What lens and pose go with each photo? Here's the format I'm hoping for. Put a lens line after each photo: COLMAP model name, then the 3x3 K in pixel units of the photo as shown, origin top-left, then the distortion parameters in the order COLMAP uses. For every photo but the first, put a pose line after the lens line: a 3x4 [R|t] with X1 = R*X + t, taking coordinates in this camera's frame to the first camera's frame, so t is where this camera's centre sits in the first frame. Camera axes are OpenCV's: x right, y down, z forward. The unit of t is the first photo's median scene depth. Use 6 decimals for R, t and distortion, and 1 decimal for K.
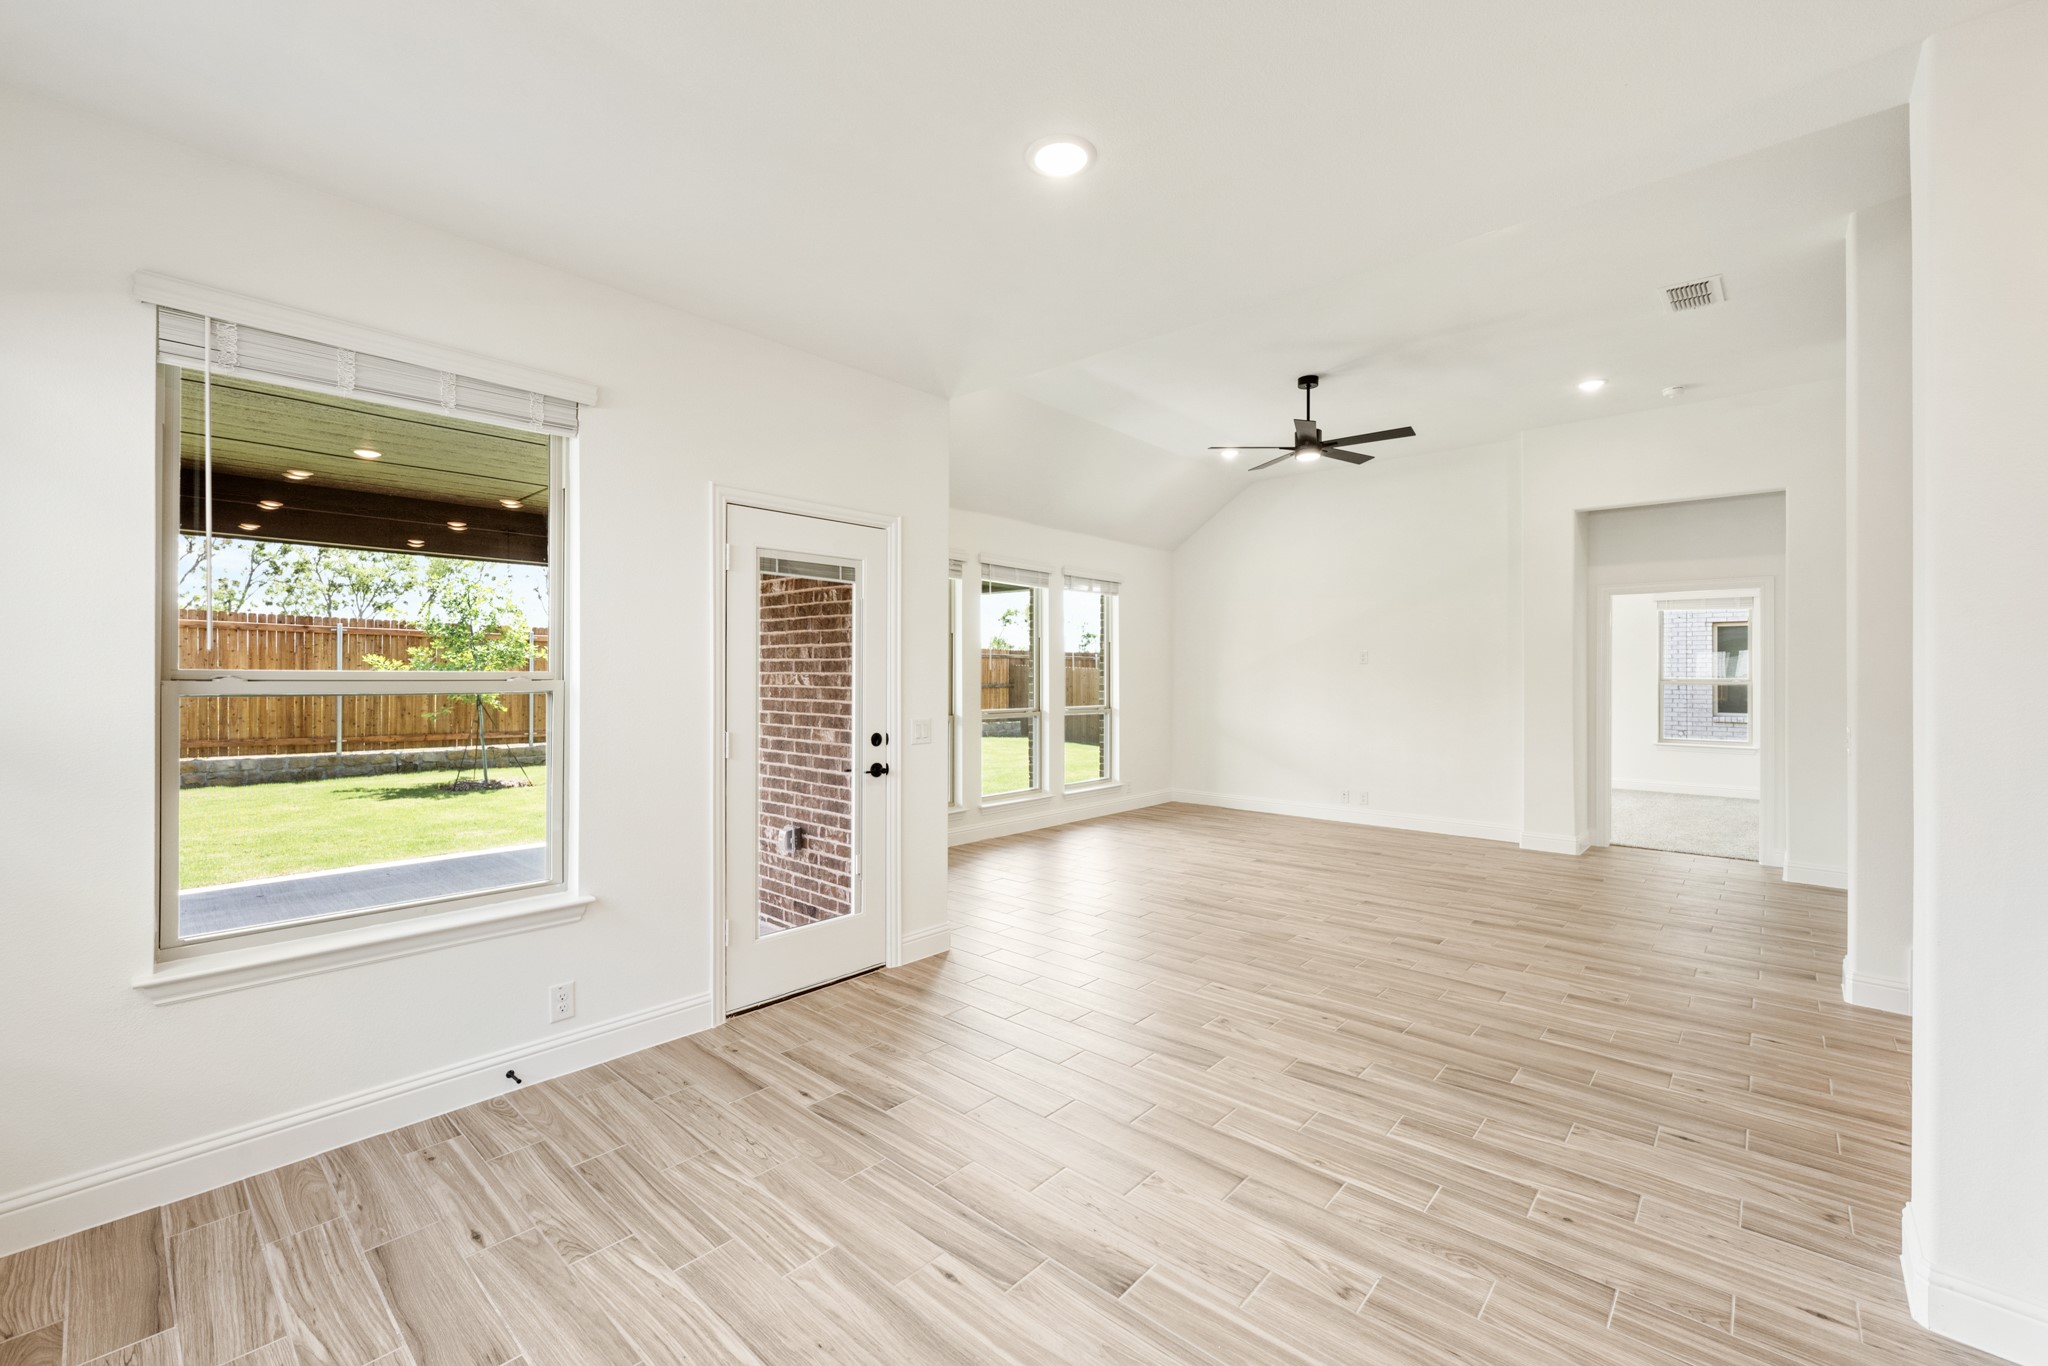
lens RADIAL K [[843.1, 0, 1015.7], [0, 843.1, 672.6], [0, 0, 1]] dist [-0.000533, -0.000515]
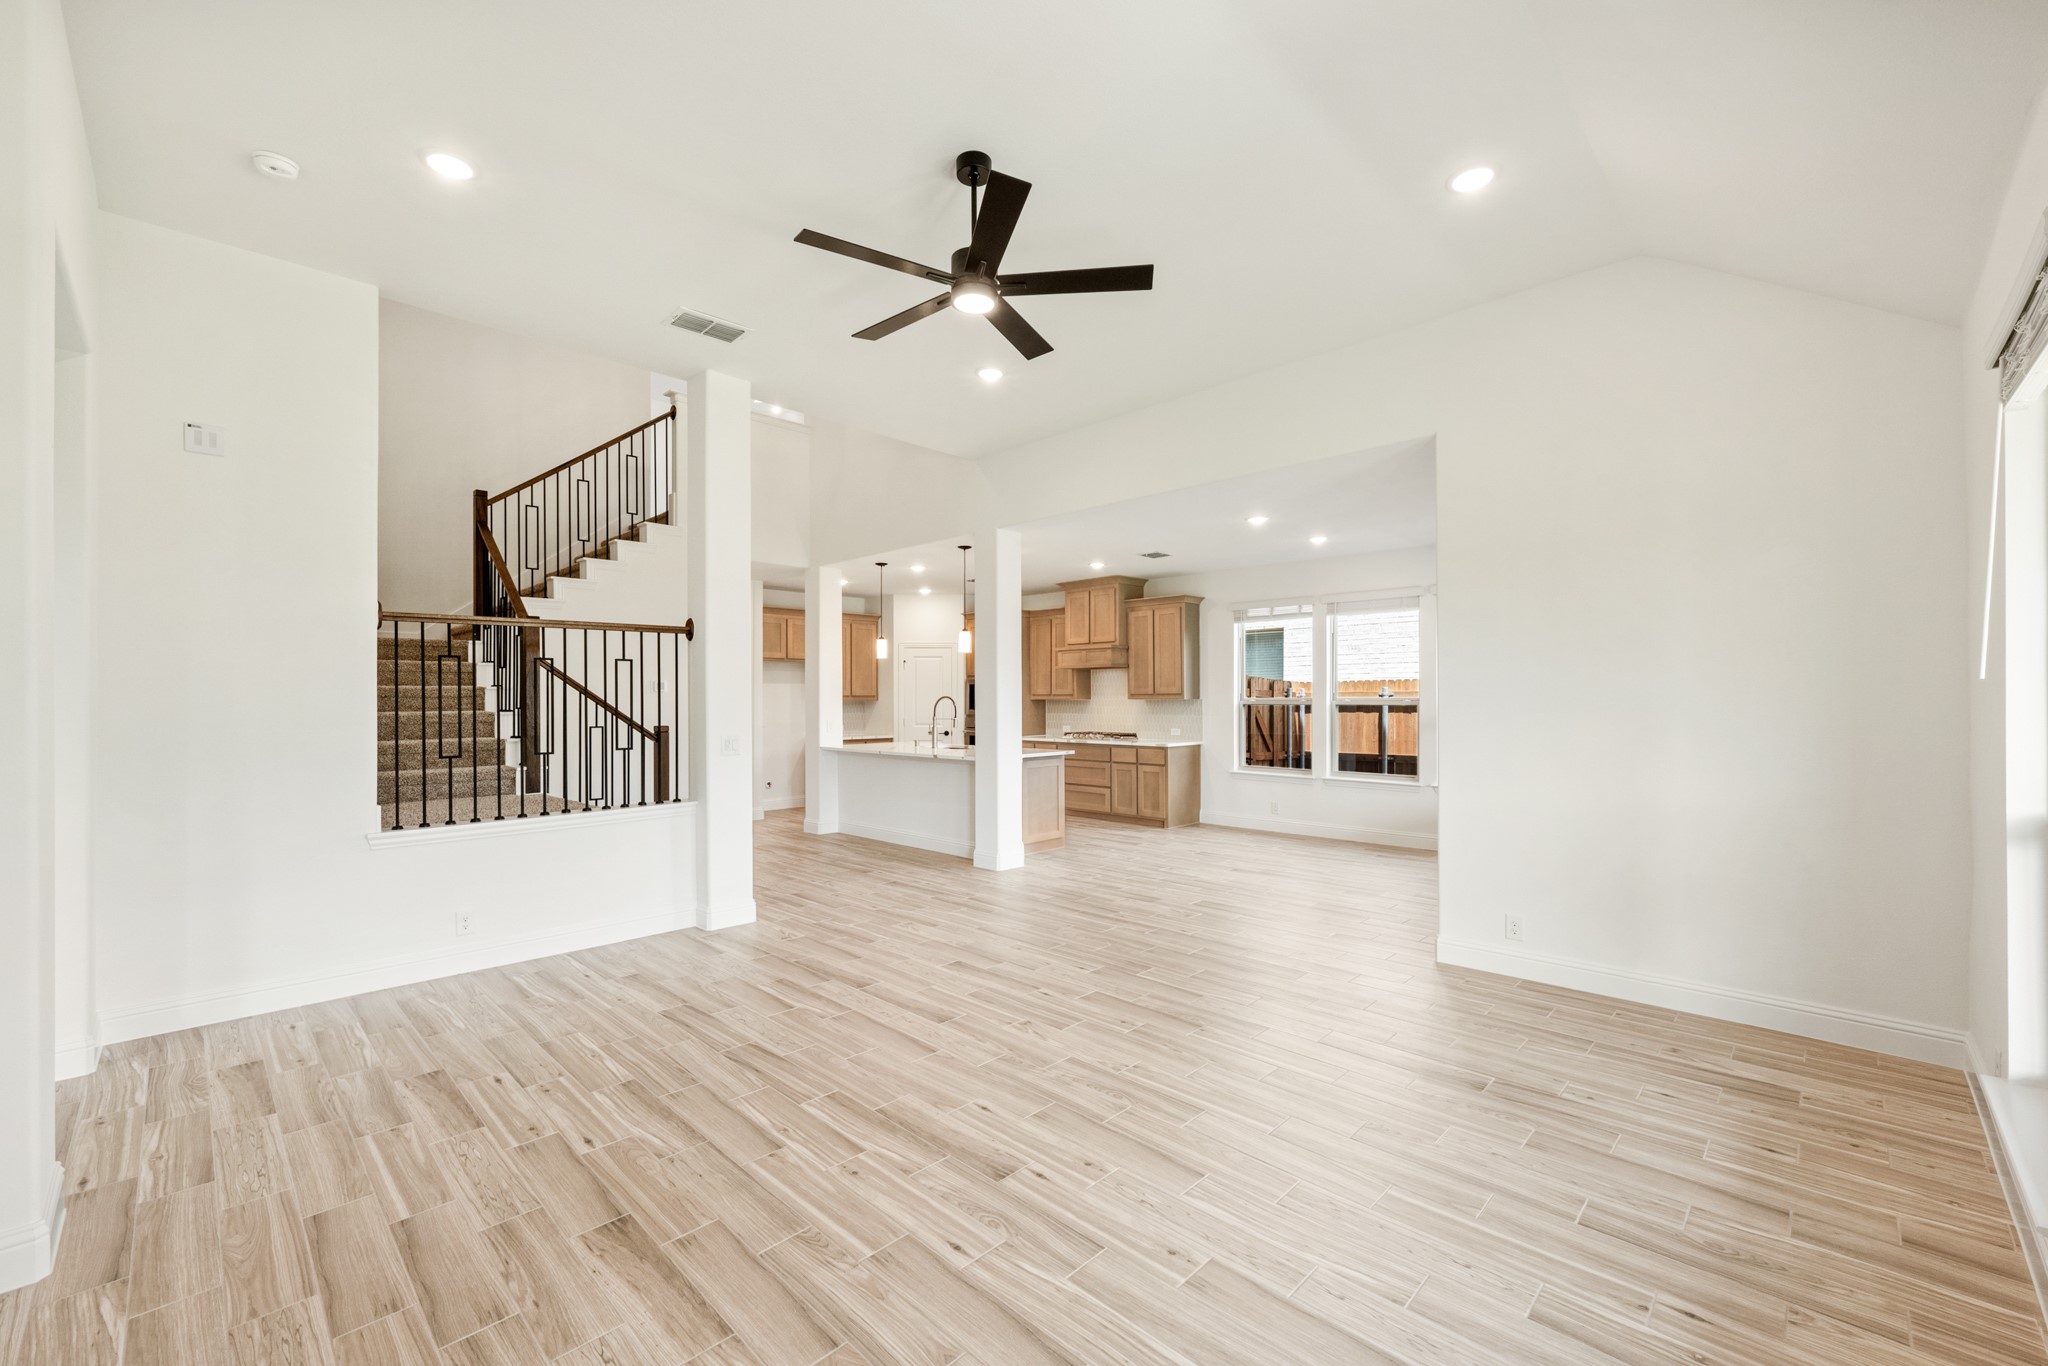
lens RADIAL K [[829.8, 0, 1022.1], [0, 829.8, 686.4], [0, 0, 1]] dist [-0.000020, -0.000112]
pose [[-0.998969, 0.000663, 0.045398, 0.356225], [-0.000185, 0.999826, -0.018657, 0.007575], [-0.045403, -0.018646, -0.998795, 1.887867]]
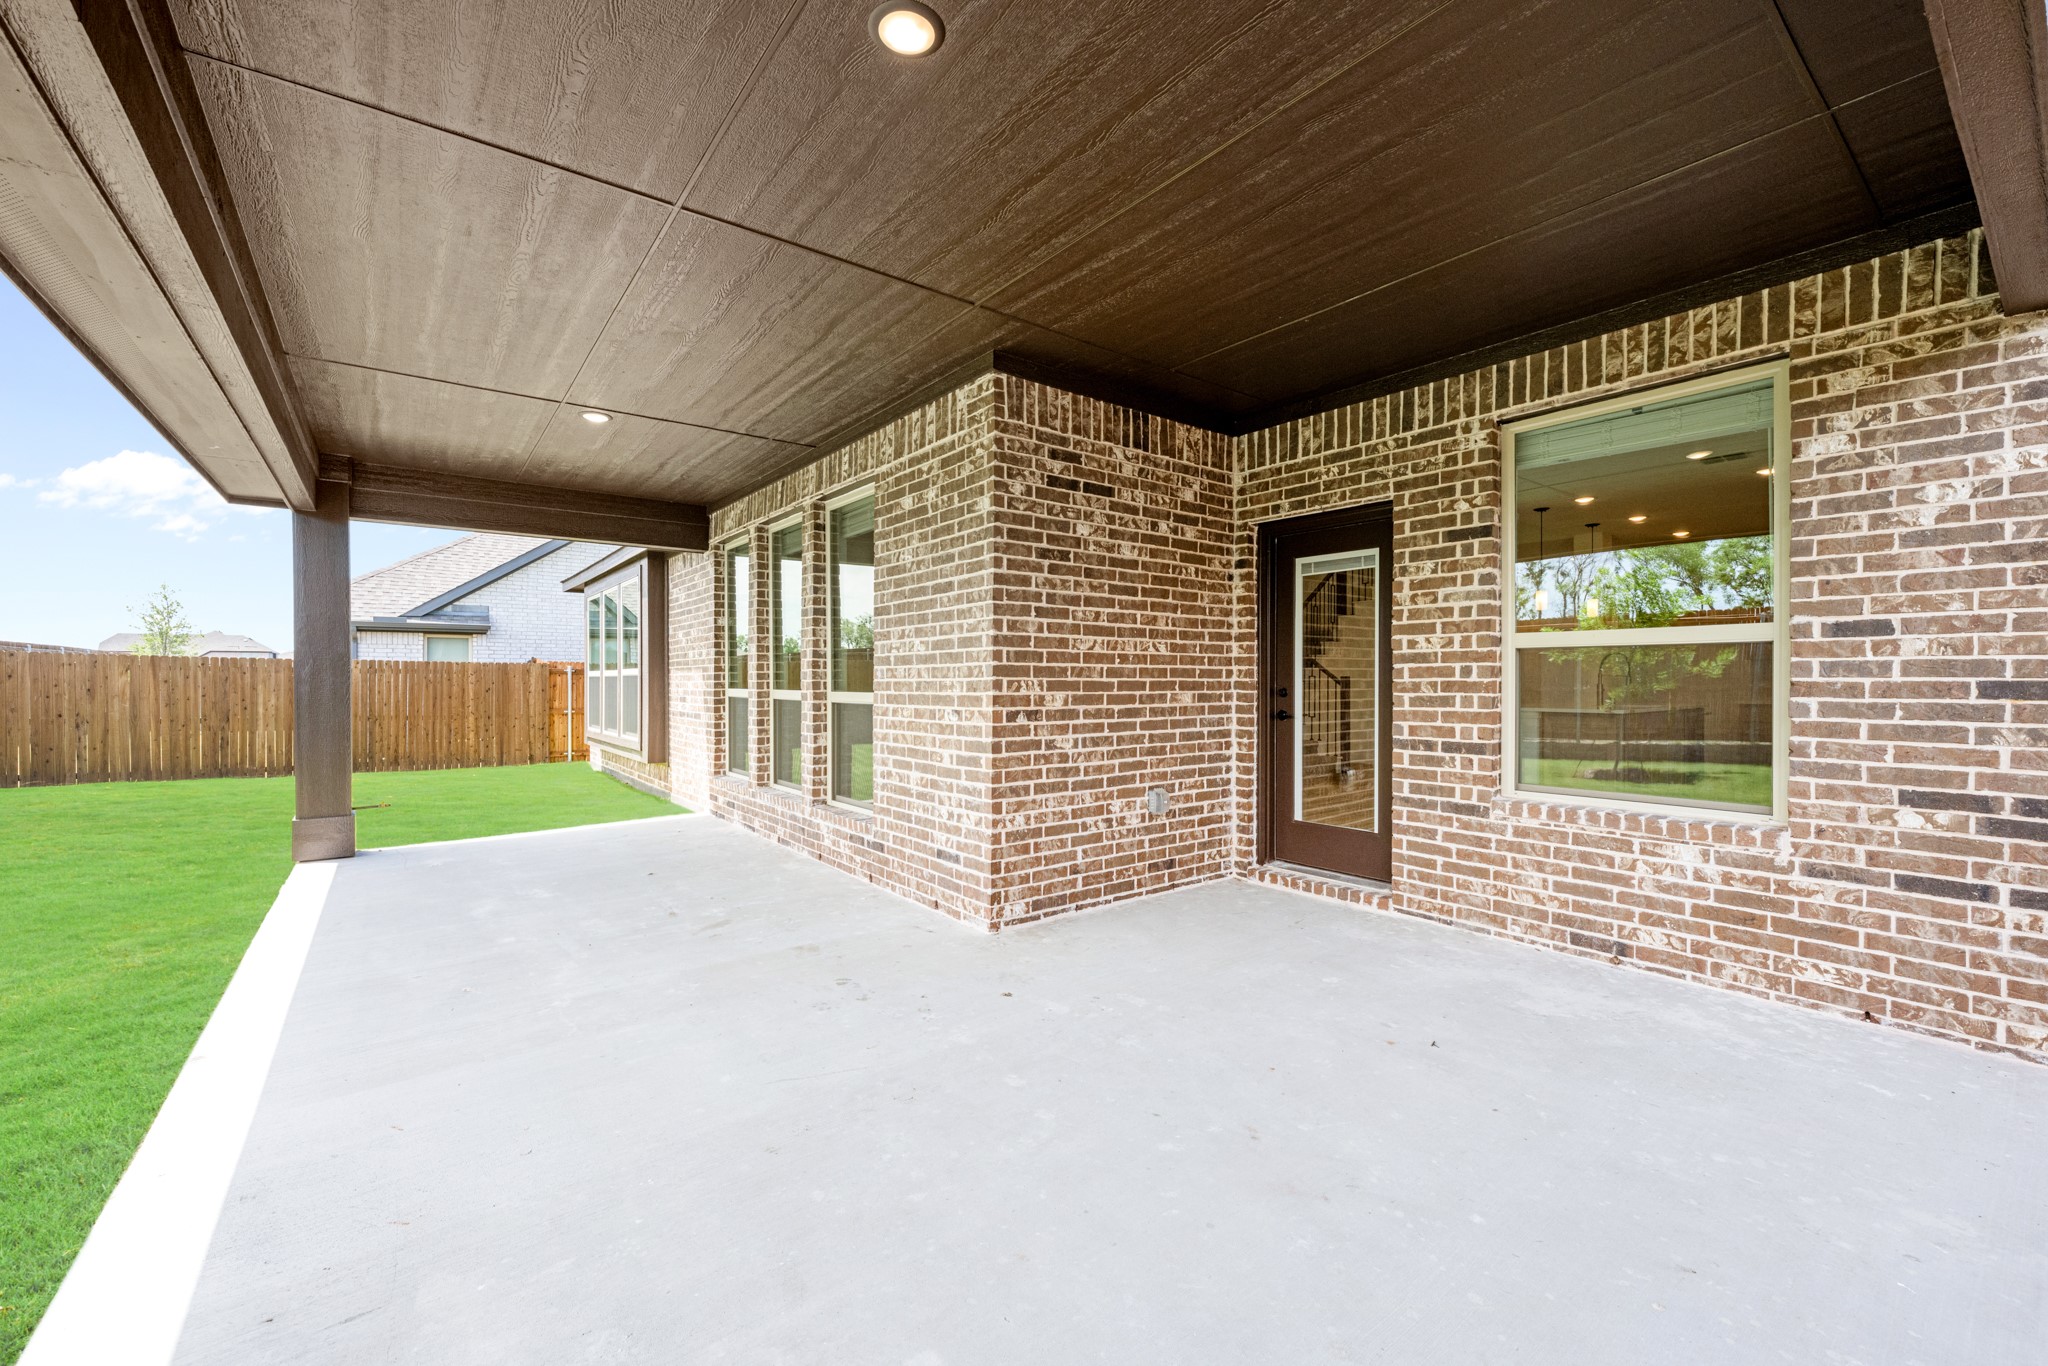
lens RADIAL K [[820.8, 0, 1016.9], [0, 820.8, 680.2], [0, 0, 1]] dist [0.002464, -0.000126]
pose [[0.183216, -0.005363, 0.983058, -1.305244], [-0.001547, 0.999982, 0.005744, 0.045088], [-0.983072, -0.002573, 0.183204, 1.005695]]
